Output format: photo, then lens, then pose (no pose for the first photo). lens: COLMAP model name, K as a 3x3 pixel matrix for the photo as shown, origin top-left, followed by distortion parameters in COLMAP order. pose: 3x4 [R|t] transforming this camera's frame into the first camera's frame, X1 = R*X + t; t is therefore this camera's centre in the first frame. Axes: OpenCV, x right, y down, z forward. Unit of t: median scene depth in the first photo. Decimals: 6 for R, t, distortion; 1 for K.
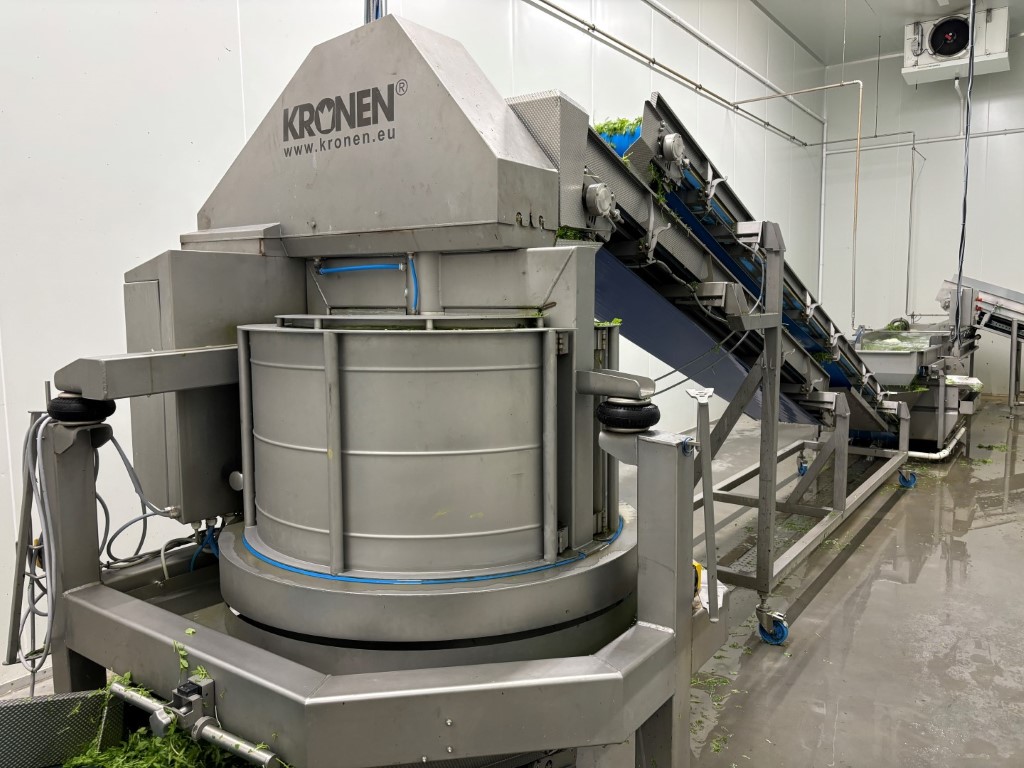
lens RADIAL K [[764.8, 0, 511.1], [0, 764.8, 380.8], [0, 0, 1]] dist [0.066283, -0.075840]
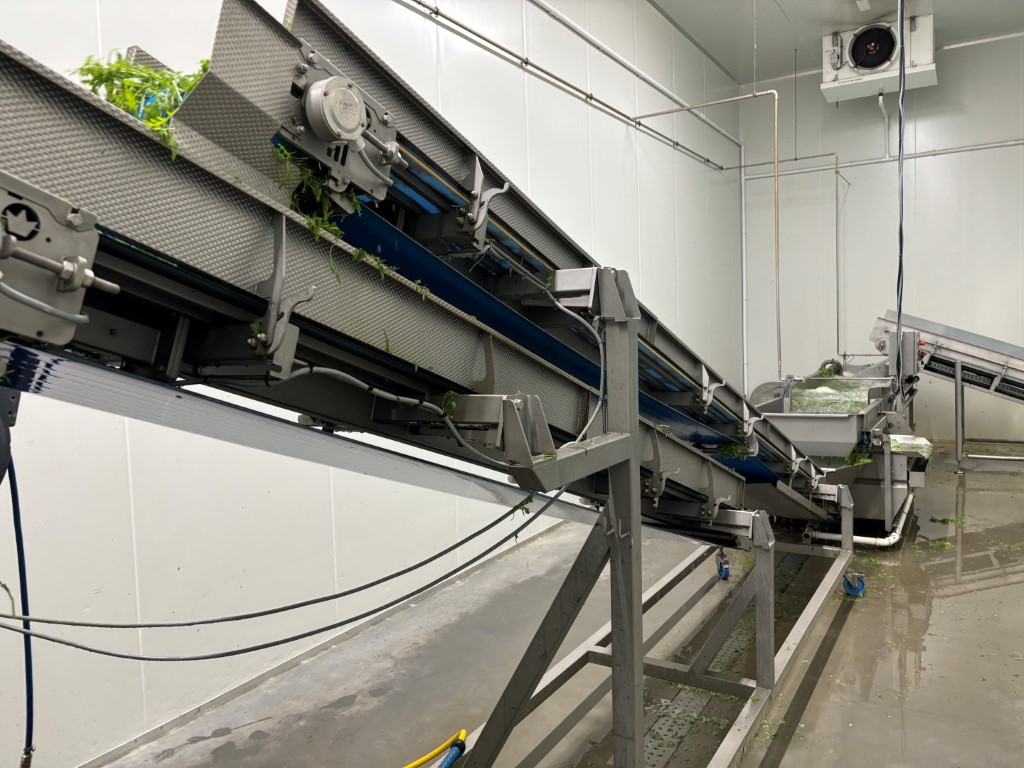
lens RADIAL K [[772.1, 0, 513.4], [0, 772.1, 381.0], [0, 0, 1]] dist [0.022883, -0.006999]
pose [[0.996642, -0.025968, 0.077655, 0.086778], [0.029024, 0.998838, -0.038486, -0.041961], [-0.076565, 0.040611, 0.996237, 0.180148]]
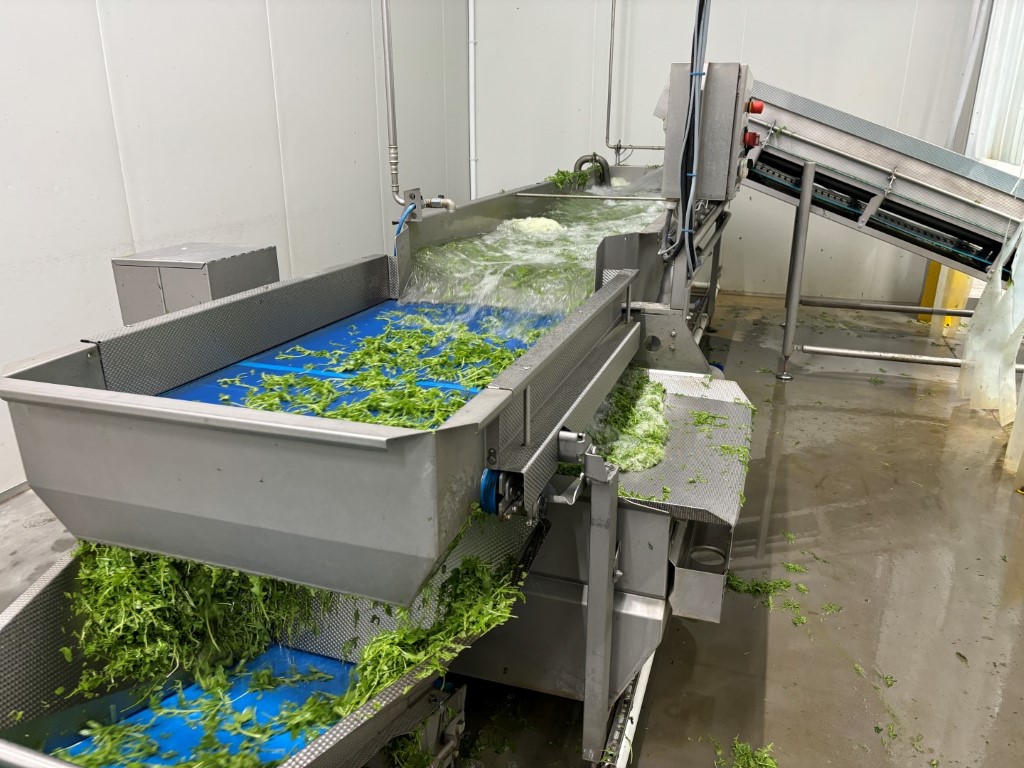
lens RADIAL K [[778.7, 0, 511.7], [0, 778.7, 386.5], [0, 0, 1]] dist [0.015586, -0.001564]
pose [[0.957976, -0.078789, 0.275815, 0.400017], [0.014356, 0.973502, 0.228227, -0.066801], [-0.286488, -0.214676, 0.933723, 0.684121]]
